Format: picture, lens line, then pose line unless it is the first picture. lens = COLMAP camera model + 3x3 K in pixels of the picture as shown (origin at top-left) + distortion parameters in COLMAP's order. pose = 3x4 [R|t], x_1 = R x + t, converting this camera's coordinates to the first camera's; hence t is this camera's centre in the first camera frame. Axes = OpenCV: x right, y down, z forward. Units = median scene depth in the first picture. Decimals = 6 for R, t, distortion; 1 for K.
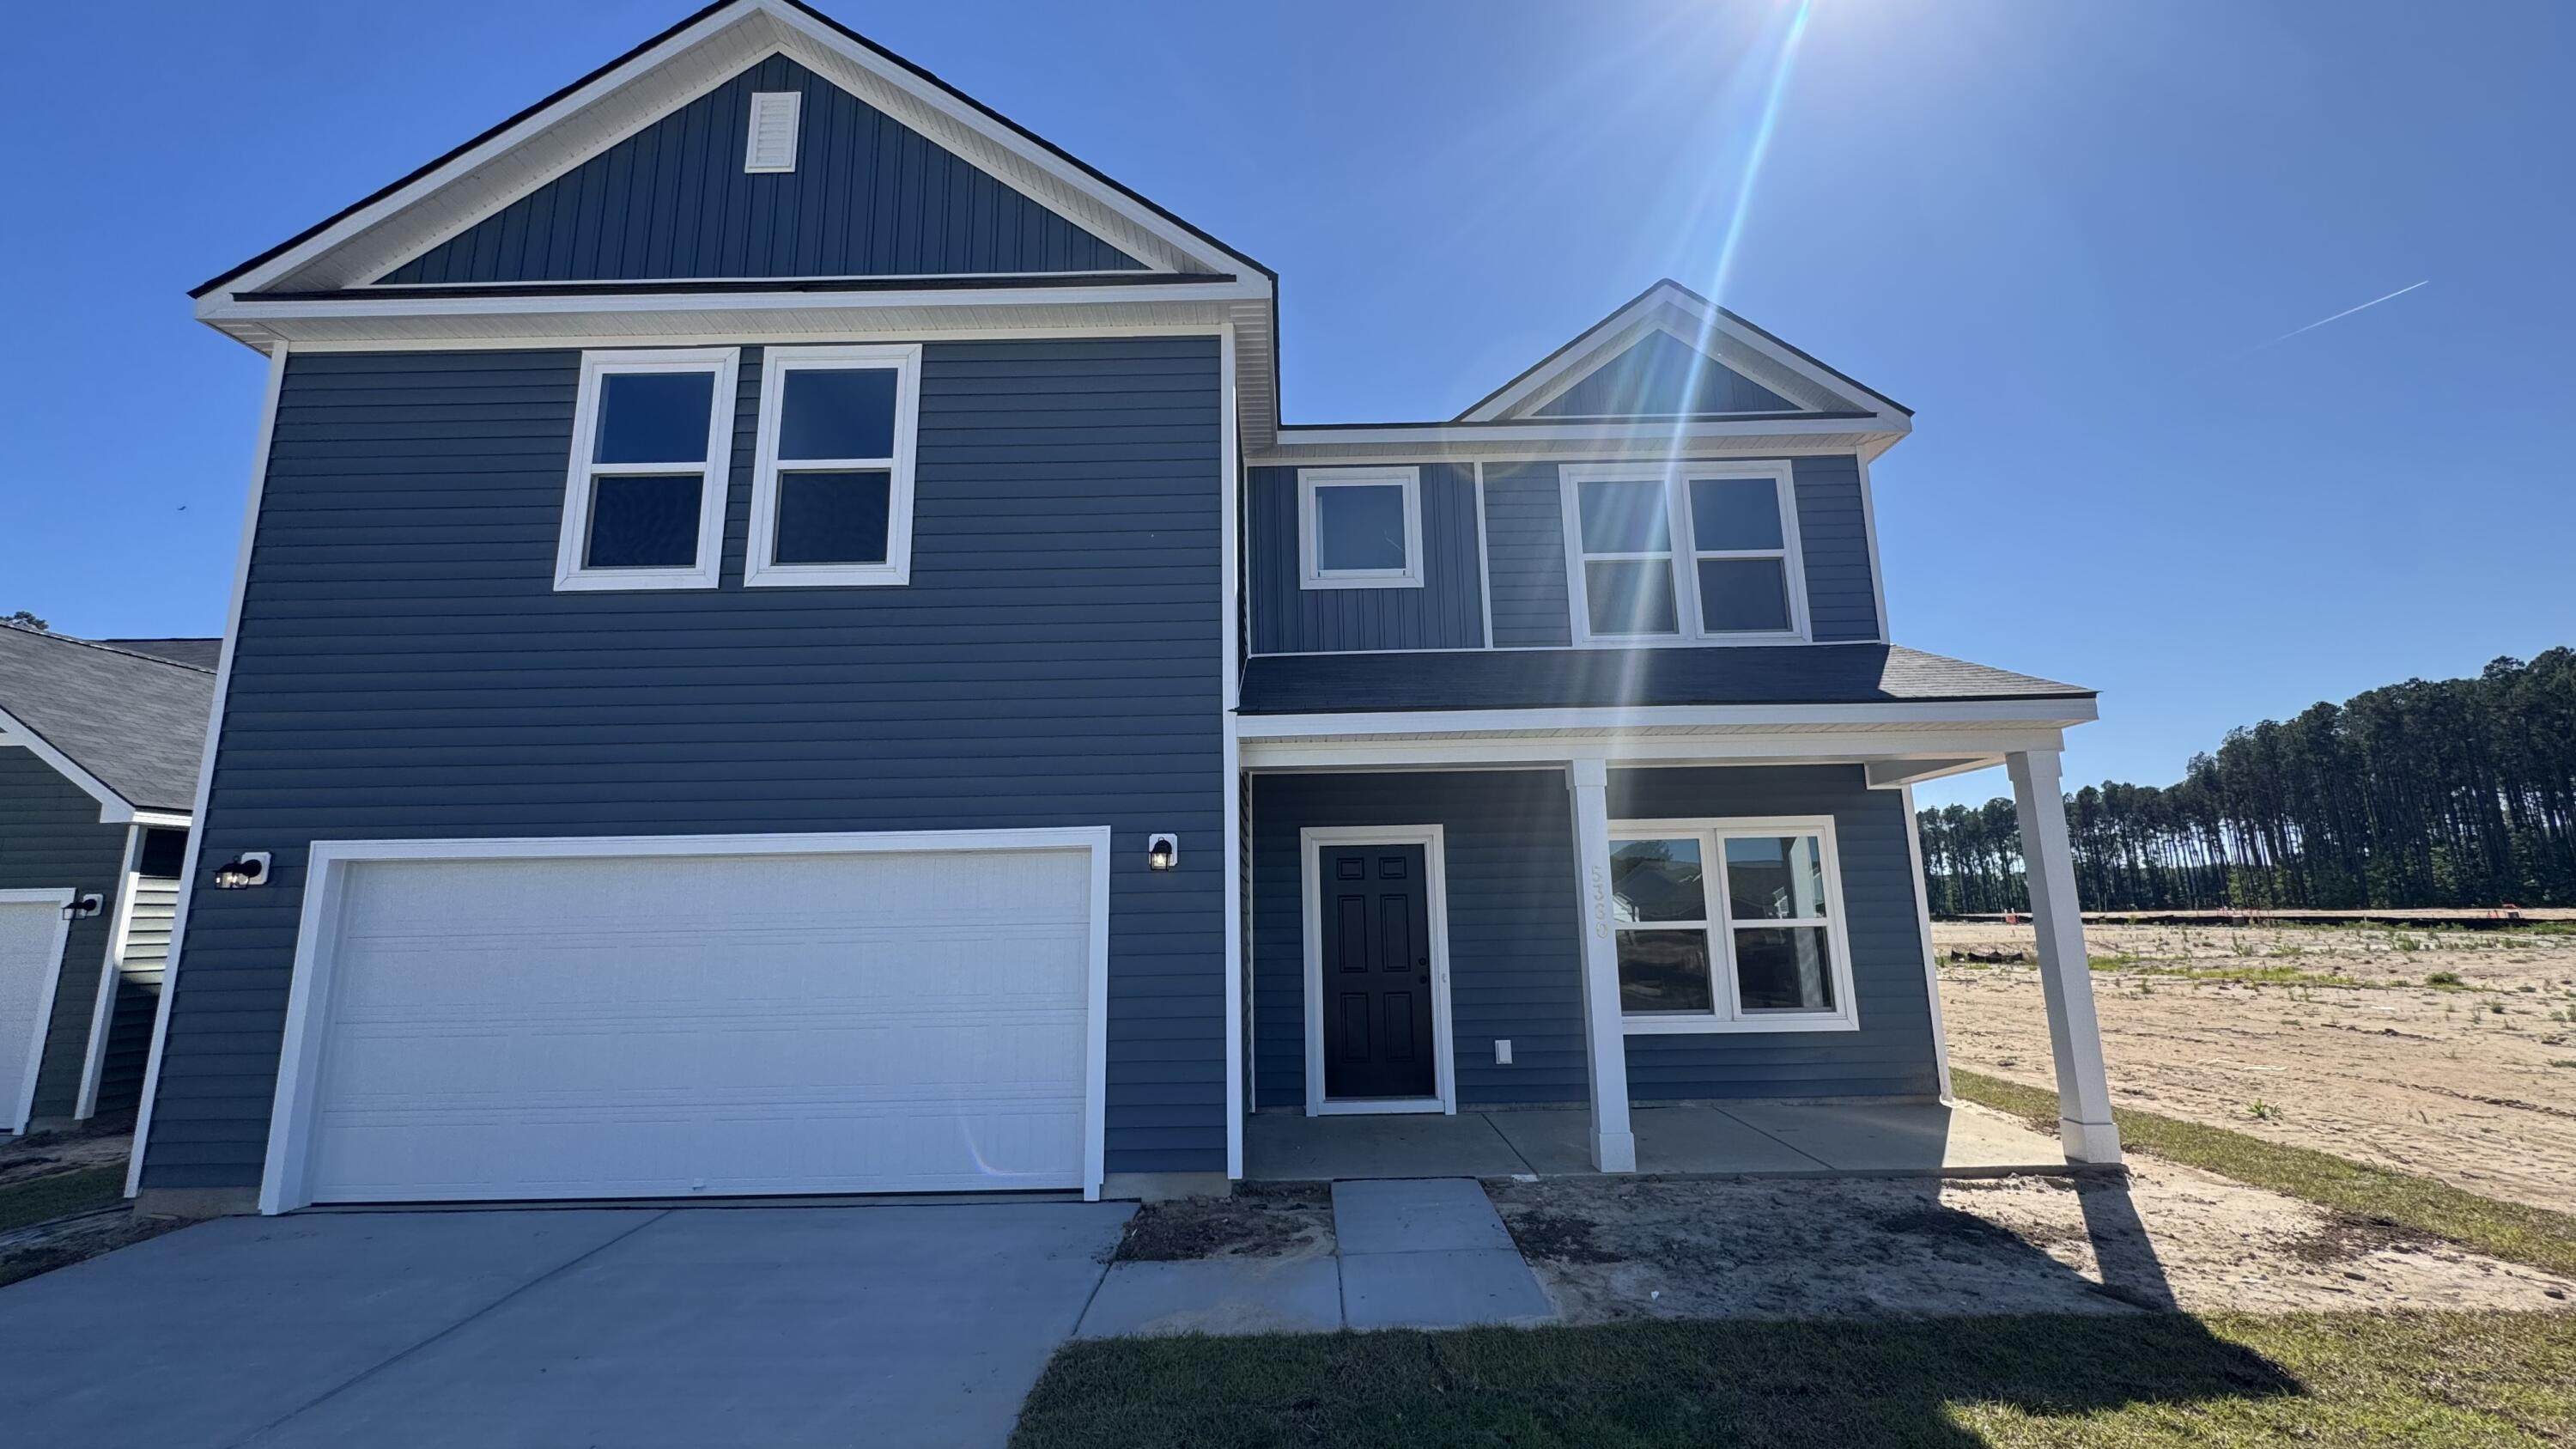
lens RADIAL K [[1030.5, 0, 1295.7], [0, 1030.5, 722.4], [0, 0, 1]] dist [-0.006172, 0.001537]
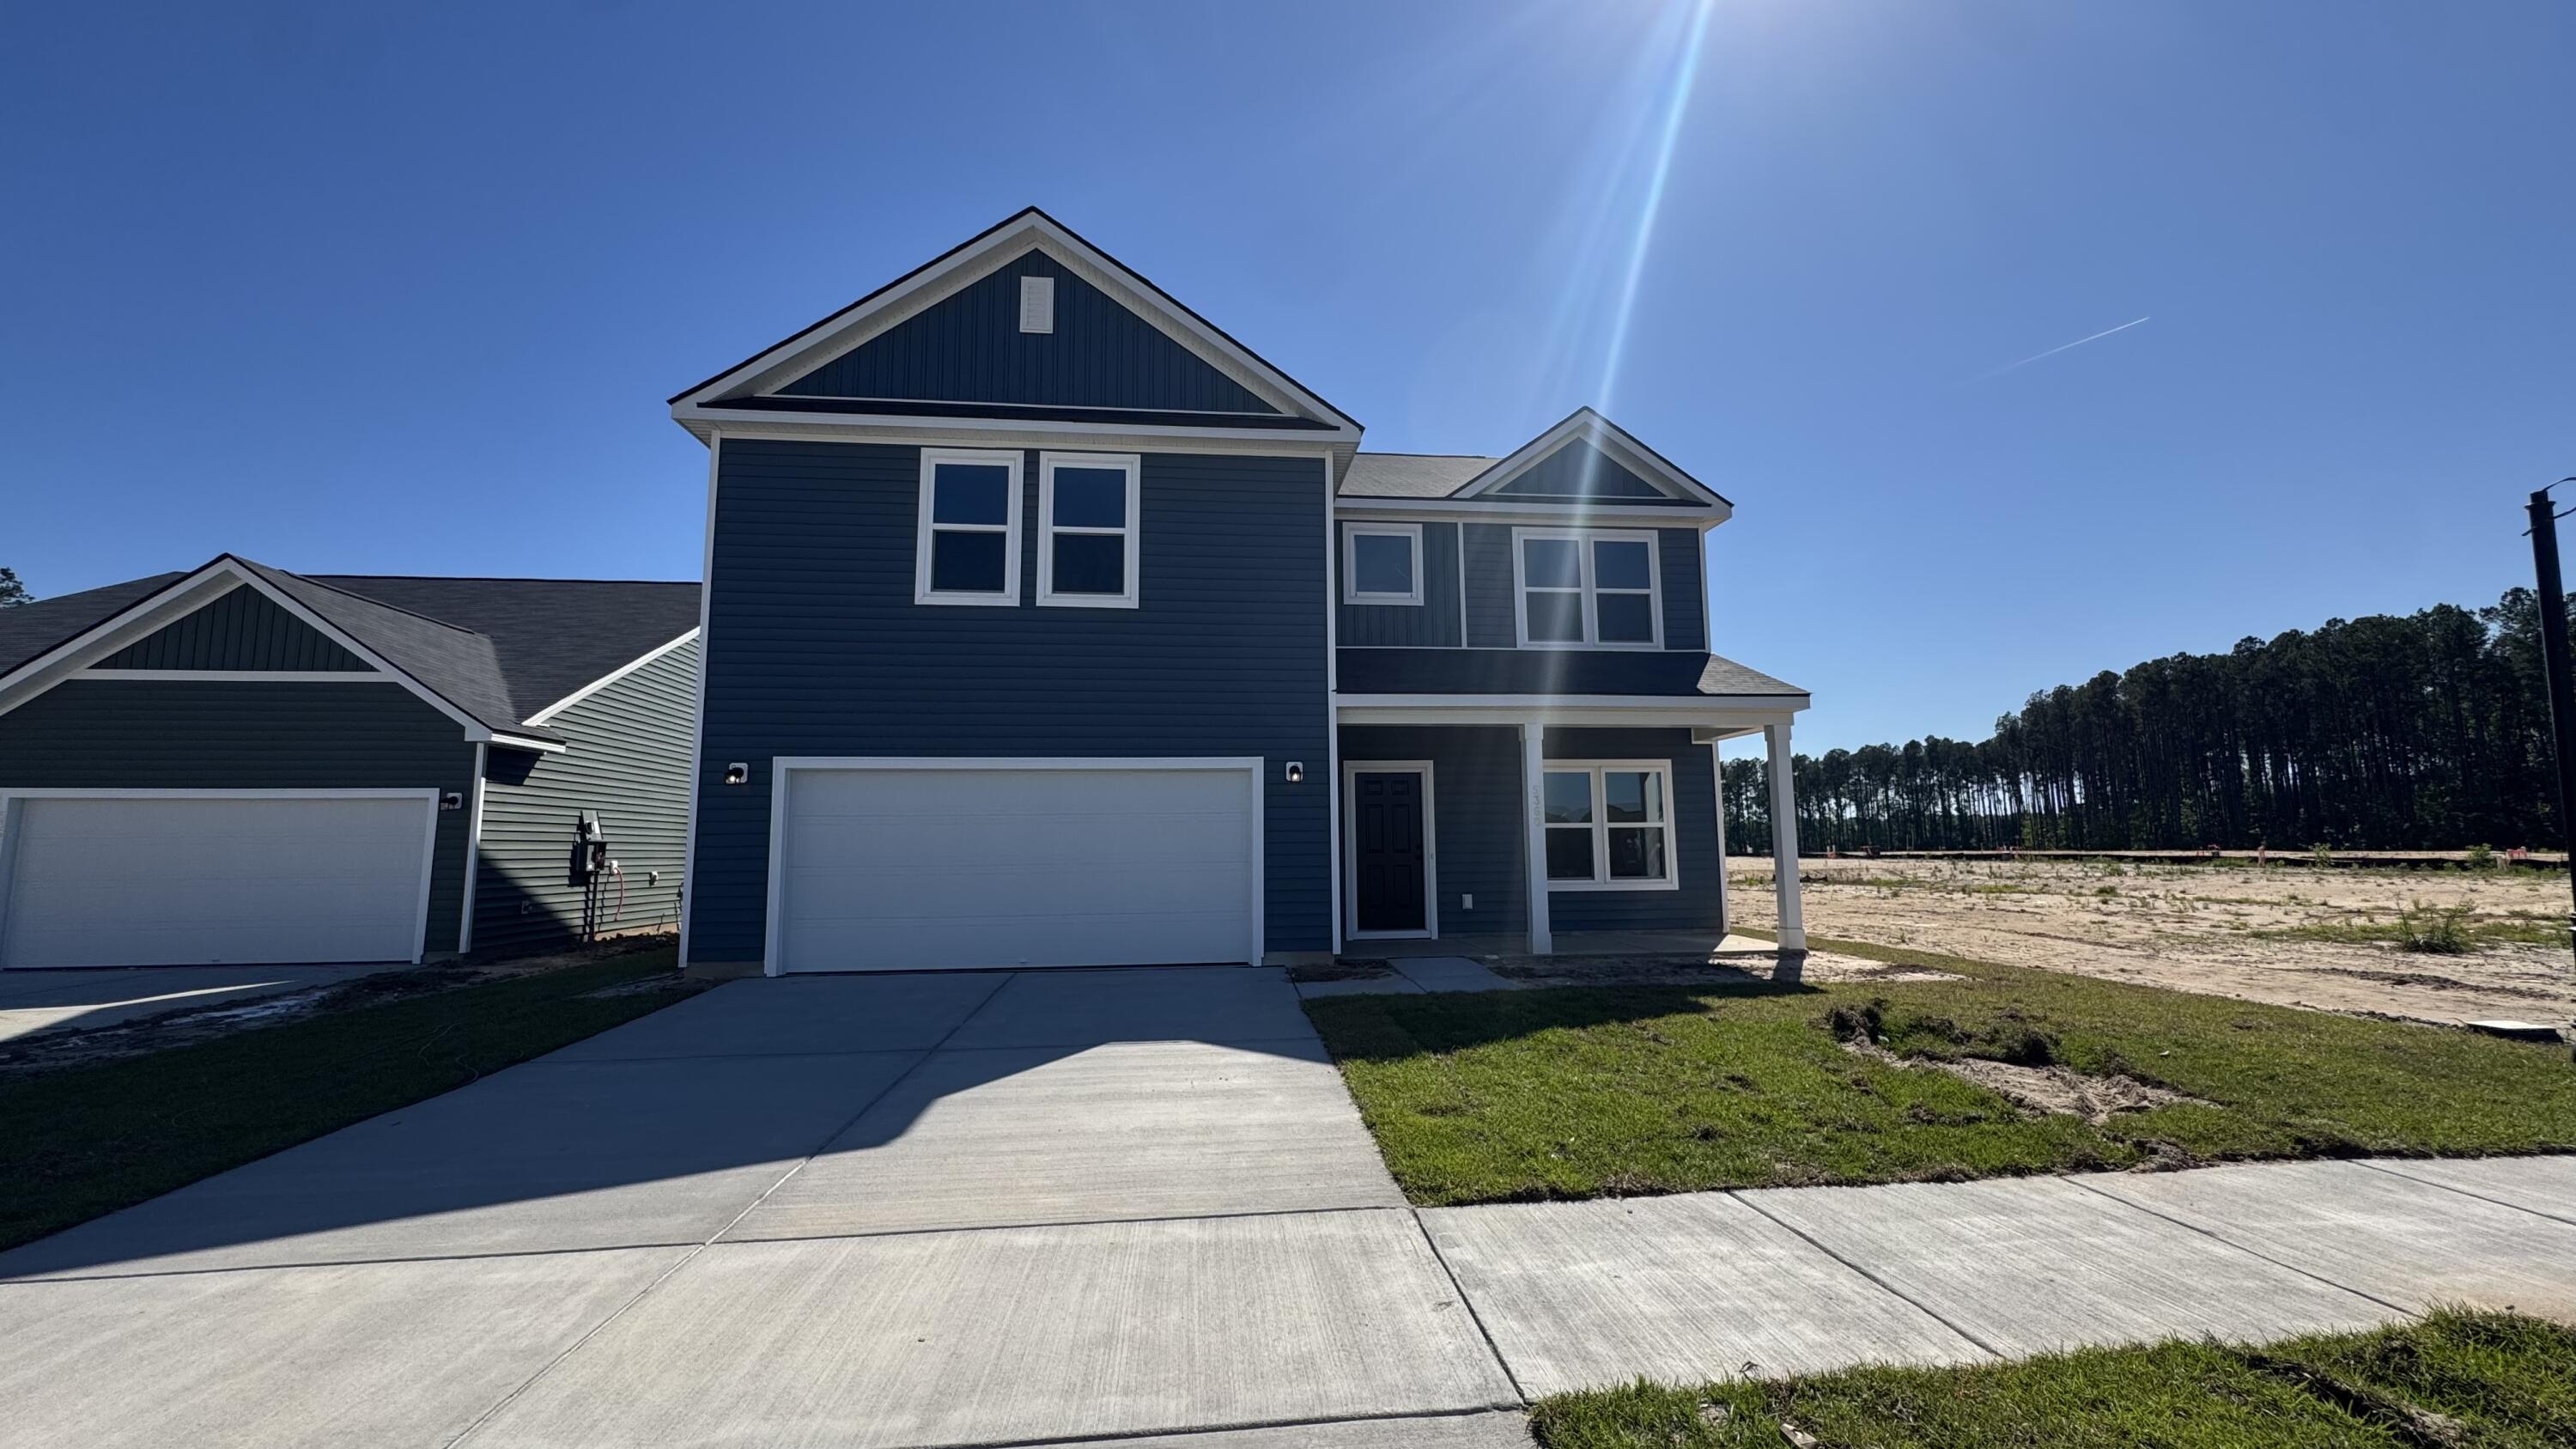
lens RADIAL K [[1030.5, 0, 1300.3], [0, 1030.5, 719.7], [0, 0, 1]] dist [-0.006172, 0.001537]
pose [[0.993125, 0.023641, 0.114647, -0.256333], [-0.030203, 0.997983, 0.055842, -0.047297], [-0.113095, -0.058921, 0.991836, -0.565819]]
